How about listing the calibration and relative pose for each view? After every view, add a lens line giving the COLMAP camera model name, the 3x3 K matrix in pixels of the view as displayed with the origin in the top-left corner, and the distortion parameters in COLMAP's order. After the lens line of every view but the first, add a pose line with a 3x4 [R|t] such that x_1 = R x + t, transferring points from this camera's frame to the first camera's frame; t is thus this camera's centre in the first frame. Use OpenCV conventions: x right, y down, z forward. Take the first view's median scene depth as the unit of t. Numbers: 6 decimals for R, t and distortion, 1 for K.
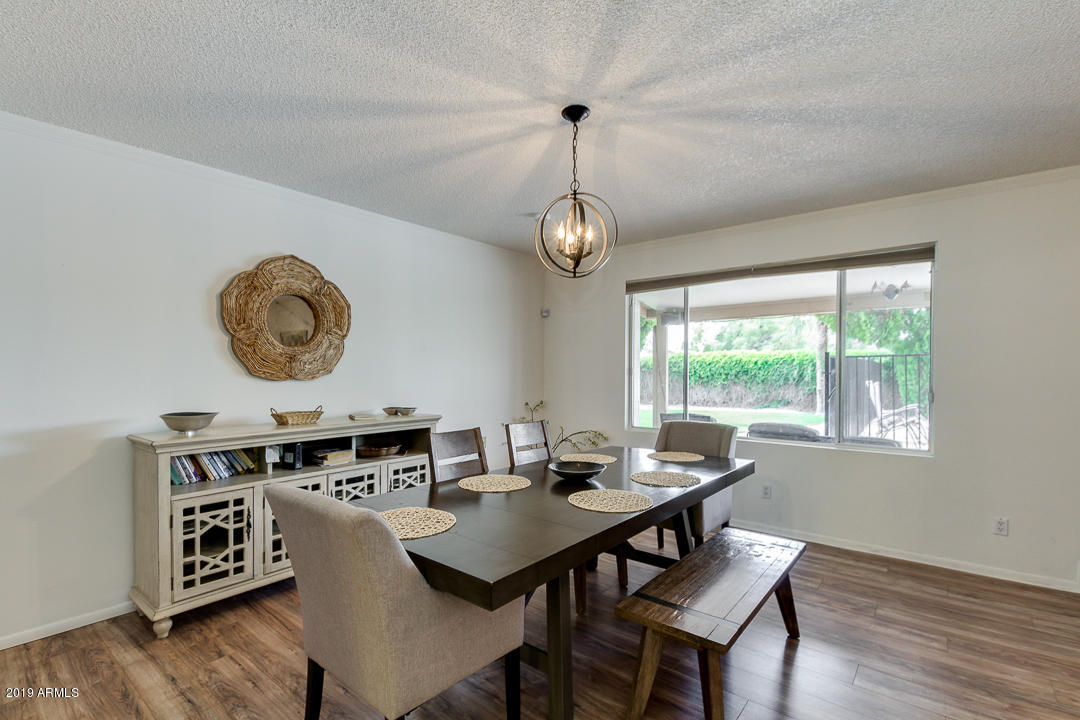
lens RADIAL K [[499.2, 0, 544.8], [0, 499.2, 367.3], [0, 0, 1]] dist [0.004678, -0.001235]
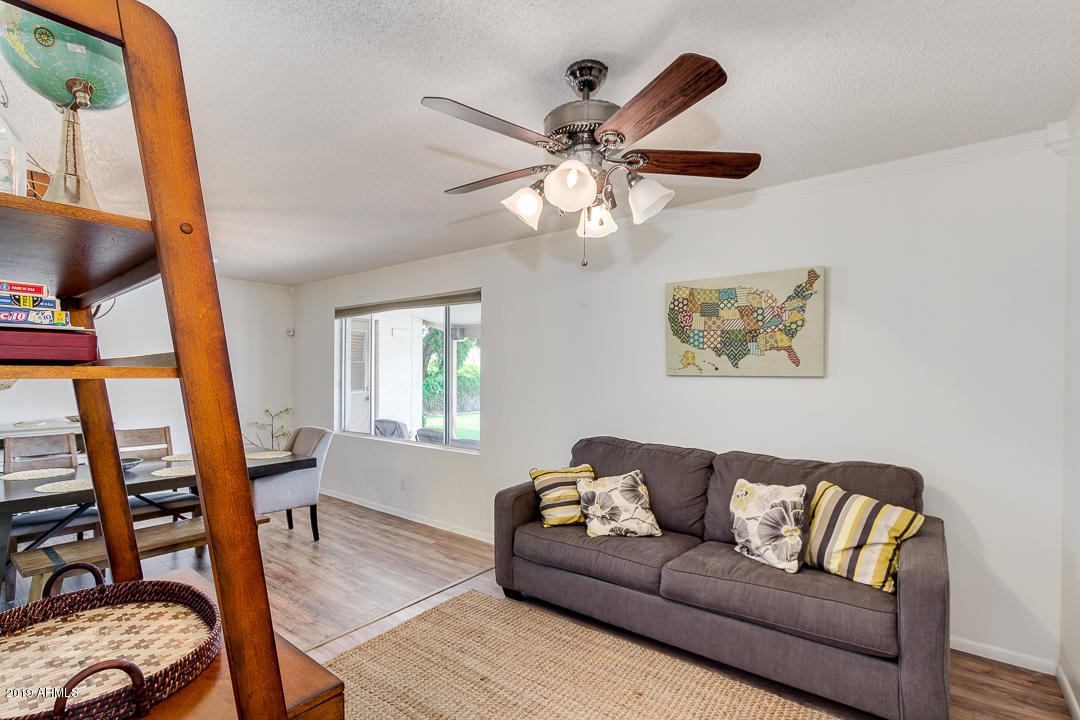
lens RADIAL K [[499.2, 0, 540.7], [0, 499.2, 361.3], [0, 0, 1]] dist [0.004678, -0.001235]
pose [[0.999633, 0.004229, 0.026769, 0.899438], [-0.003709, 0.999804, -0.019442, -0.034392], [-0.026846, 0.019336, 0.999453, -0.288650]]
